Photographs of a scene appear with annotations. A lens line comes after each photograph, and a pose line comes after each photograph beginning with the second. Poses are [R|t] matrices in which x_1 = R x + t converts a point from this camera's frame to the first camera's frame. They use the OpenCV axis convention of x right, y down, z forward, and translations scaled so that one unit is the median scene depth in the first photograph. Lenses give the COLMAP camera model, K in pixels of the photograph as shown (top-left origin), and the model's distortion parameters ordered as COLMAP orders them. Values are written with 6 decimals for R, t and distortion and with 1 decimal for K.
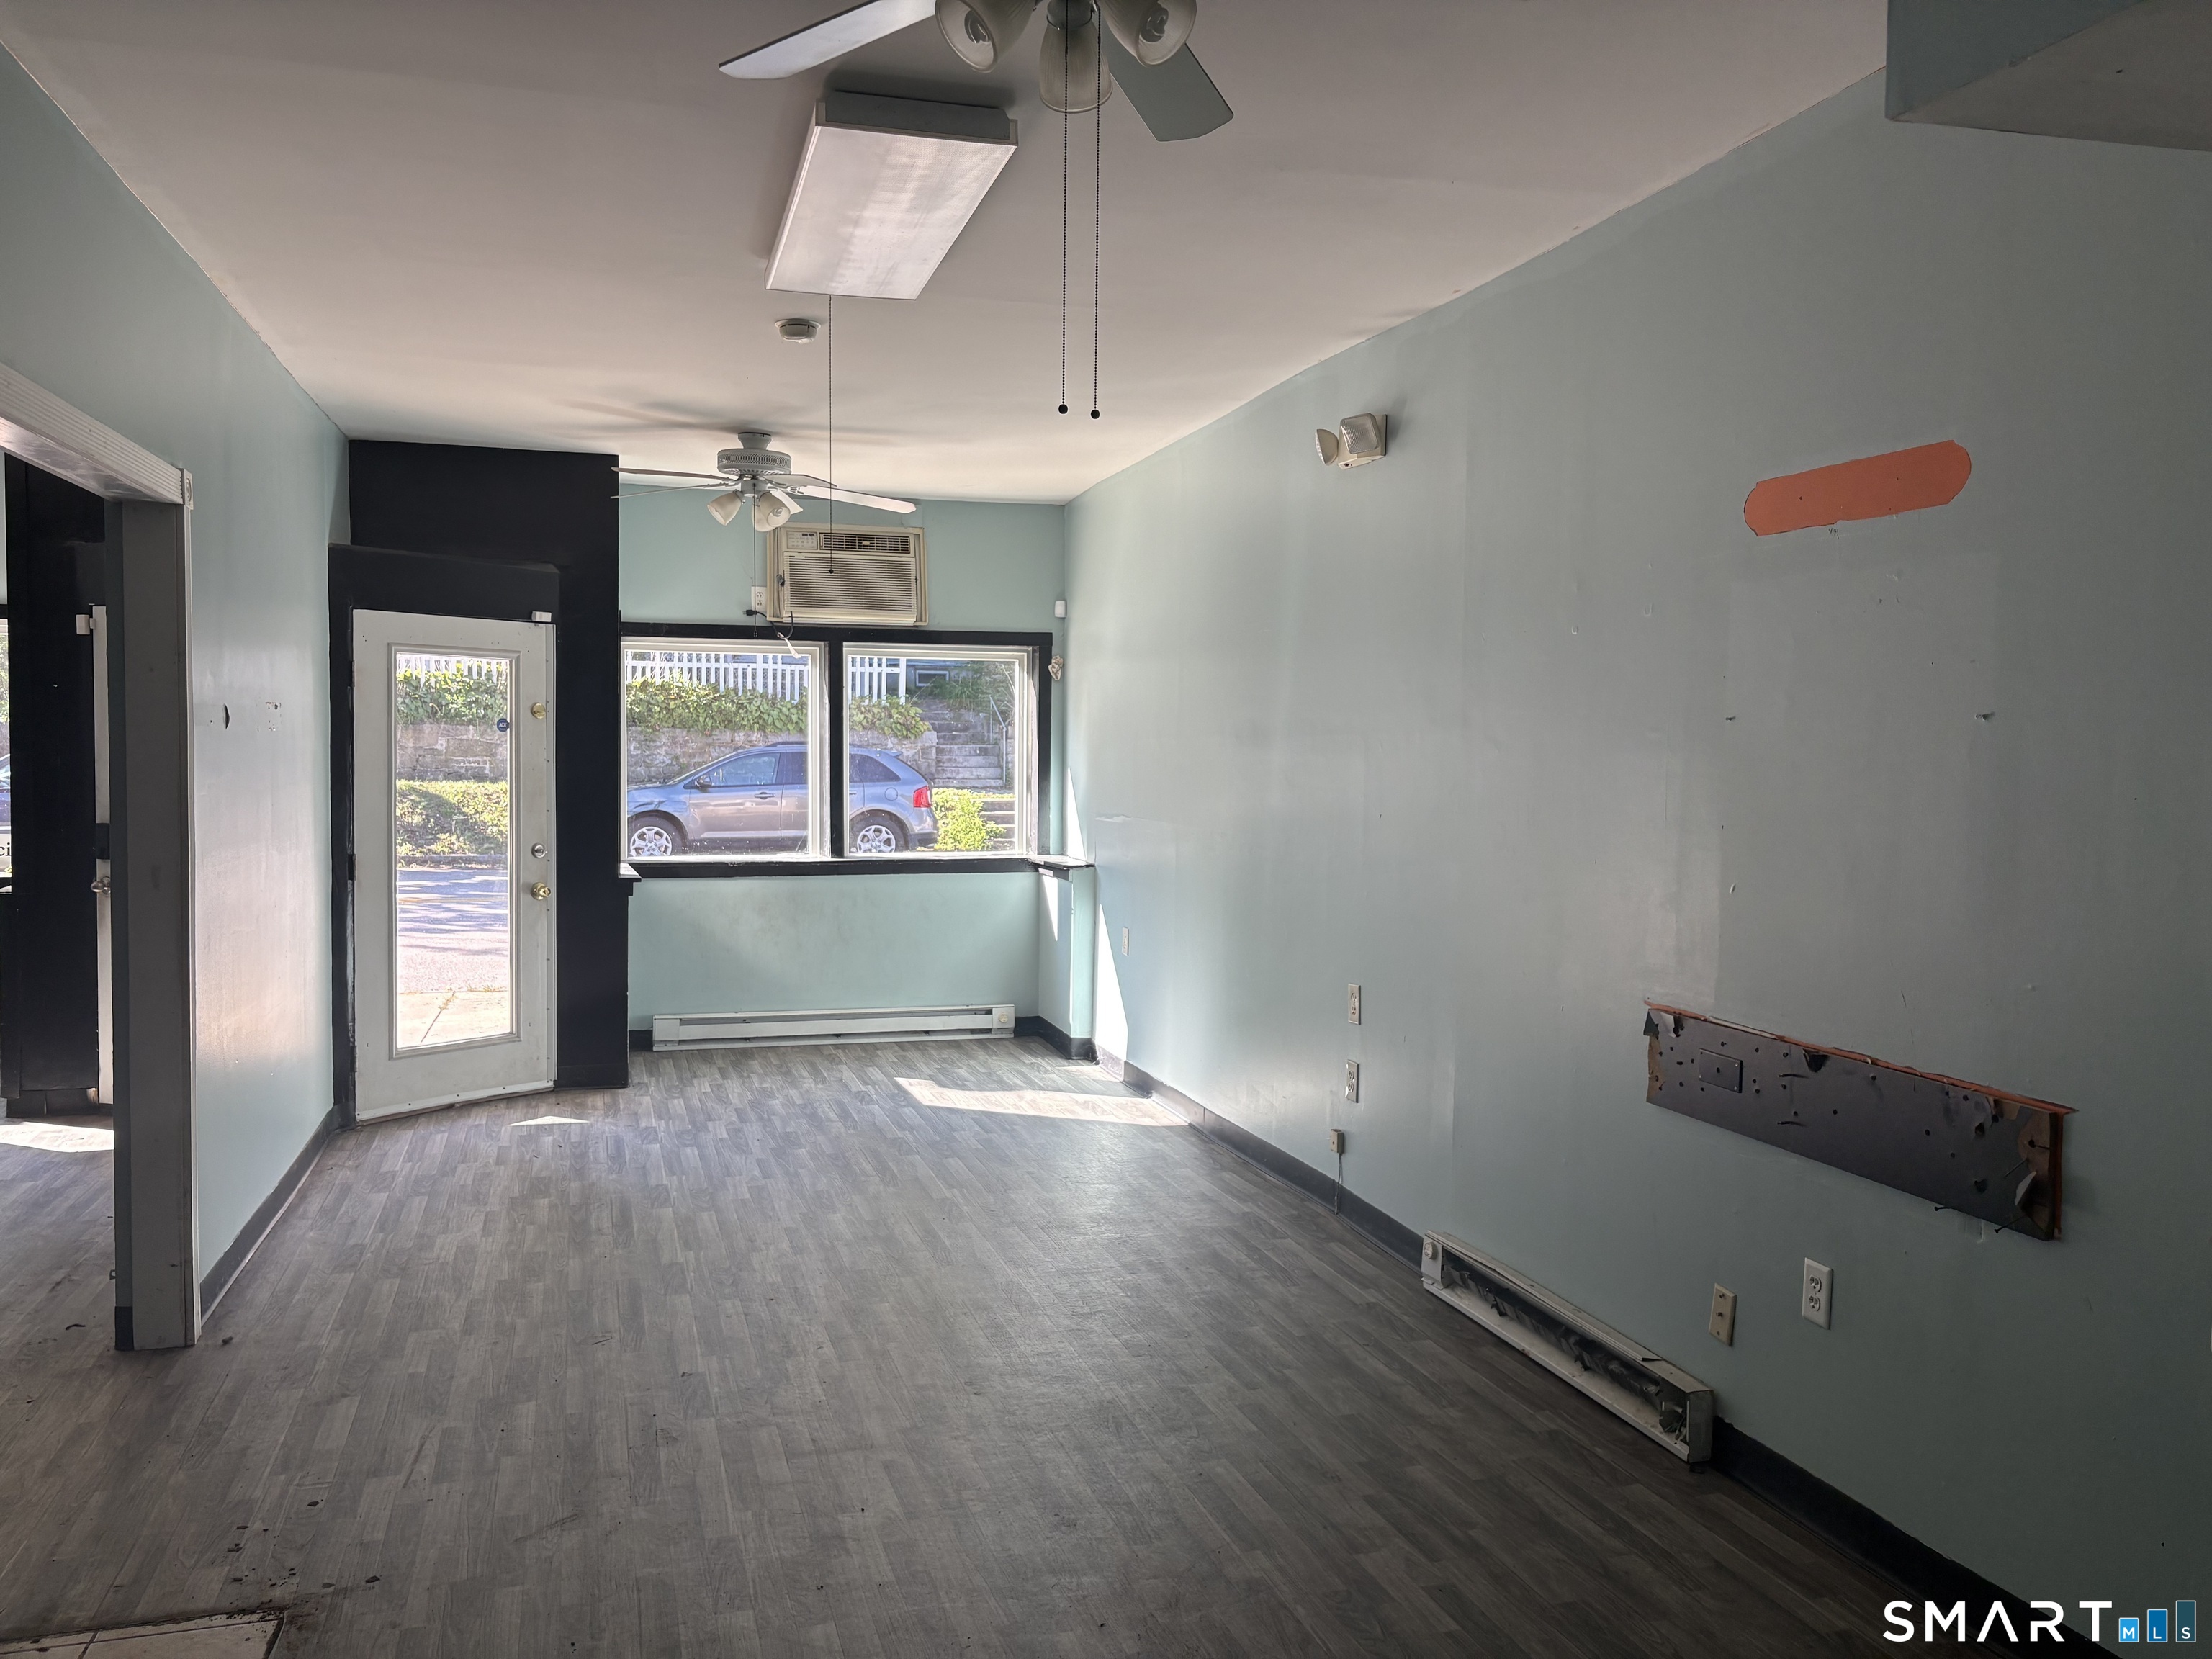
lens RADIAL K [[1687.7, 0, 1106.0], [0, 1687.7, 829.5], [0, 0, 1]] dist [0.025072, -0.002775]
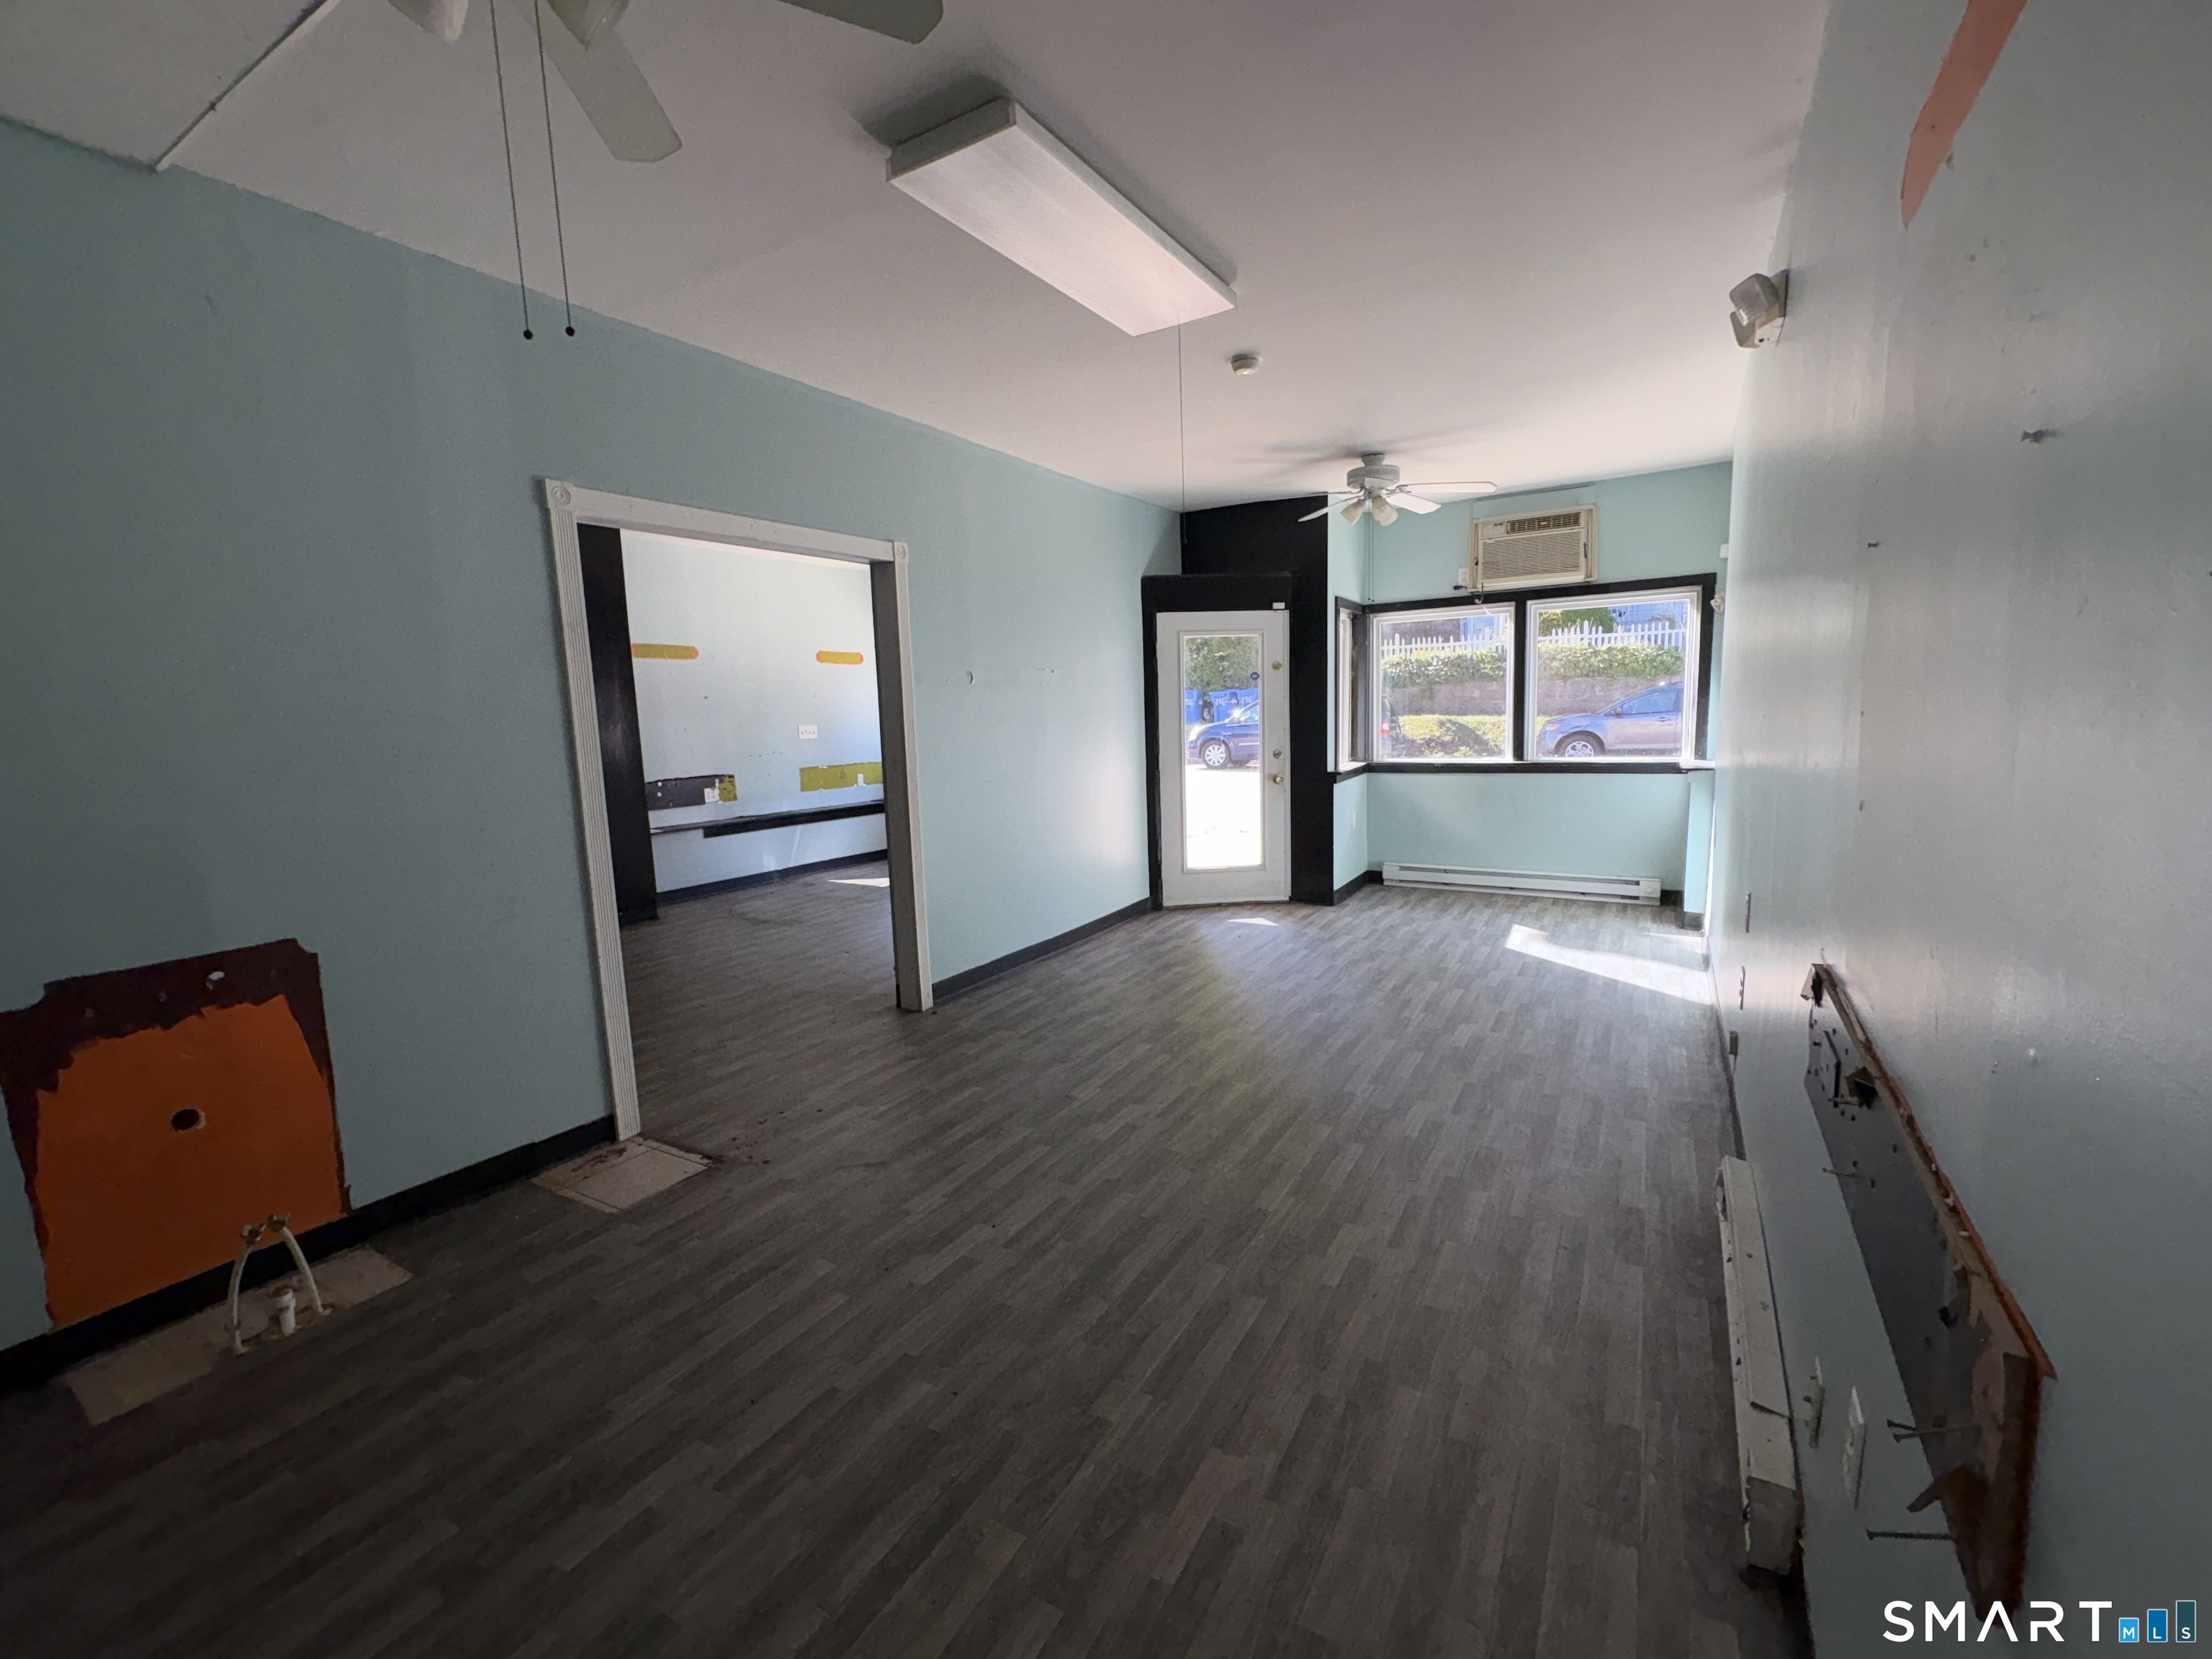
lens RADIAL K [[957.2, 0, 1106.0], [0, 957.2, 829.5], [0, 0, 1]] dist [0.011565, 0.000083]
pose [[0.682830, 0.061401, -0.727993, 0.222603], [0.002123, 0.996291, 0.086021, 0.005451], [0.730575, -0.060283, 0.680167, 0.262037]]
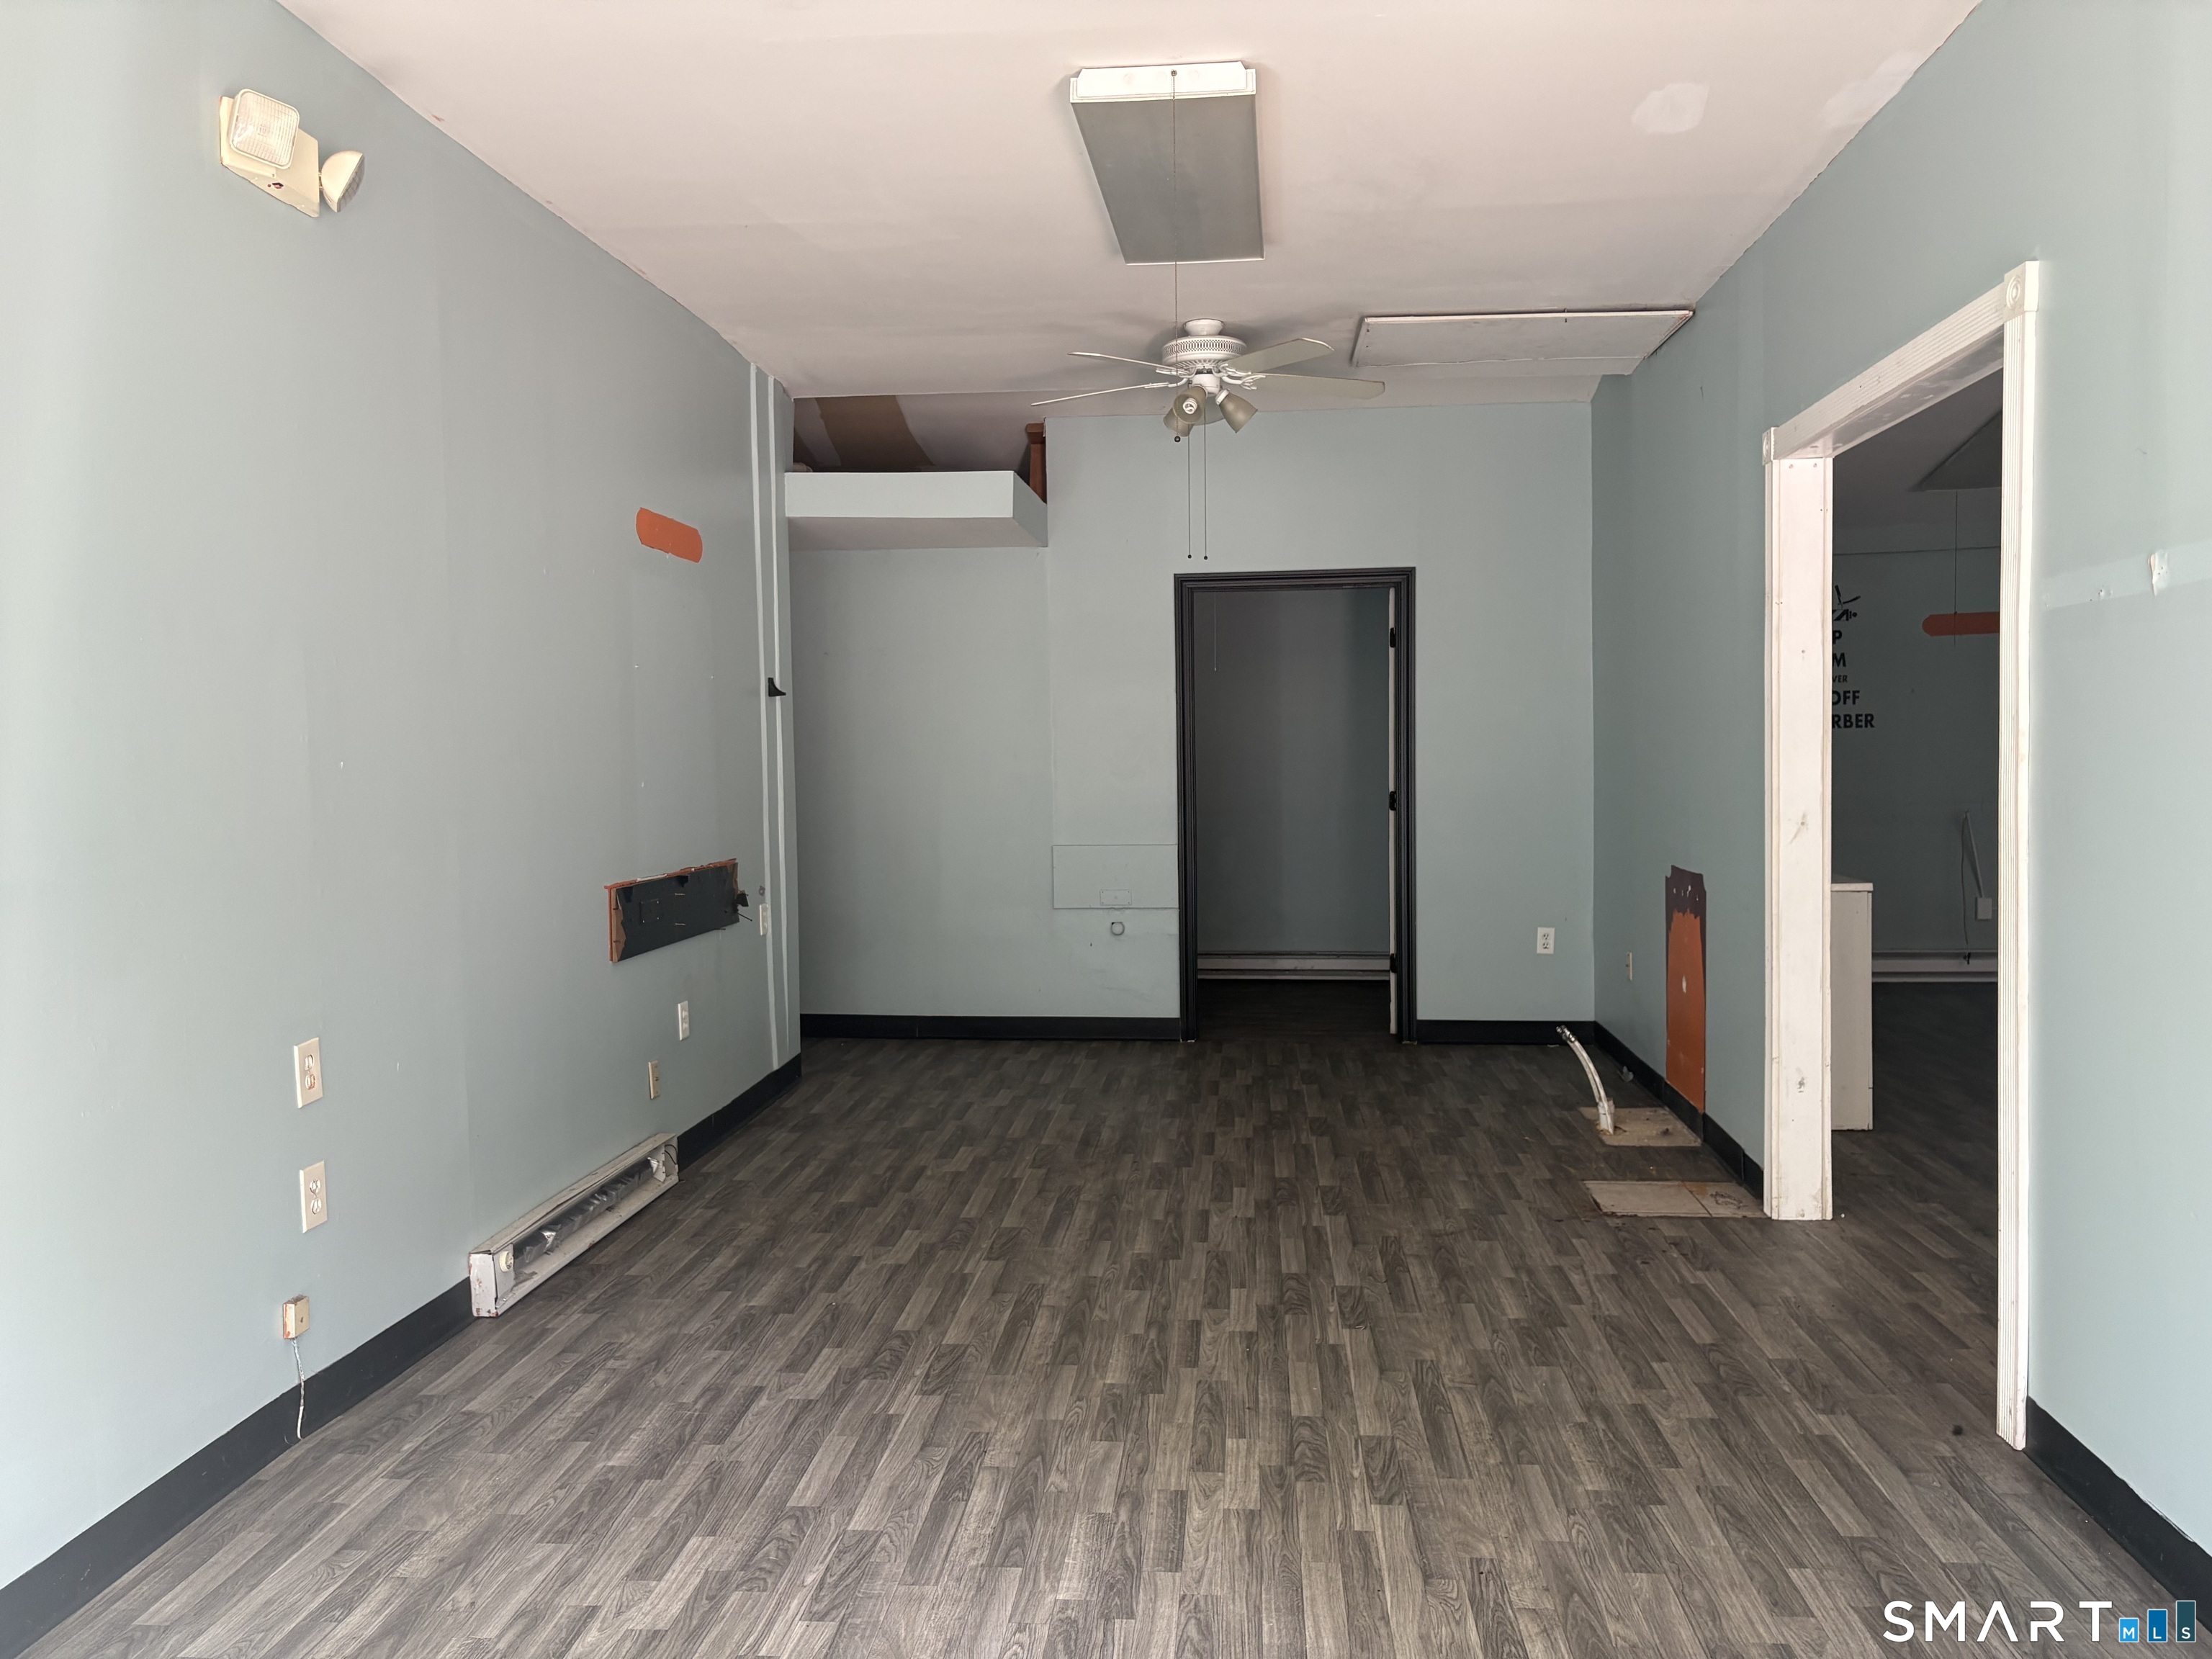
lens RADIAL K [[1687.7, 0, 1106.0], [0, 1687.7, 829.5], [0, 0, 1]] dist [0.025072, -0.002775]
pose [[-0.926545, -0.013876, 0.375929, -0.269155], [0.025728, 0.994642, 0.100123, -0.030218], [-0.375304, 0.102440, -0.921224, 1.092413]]
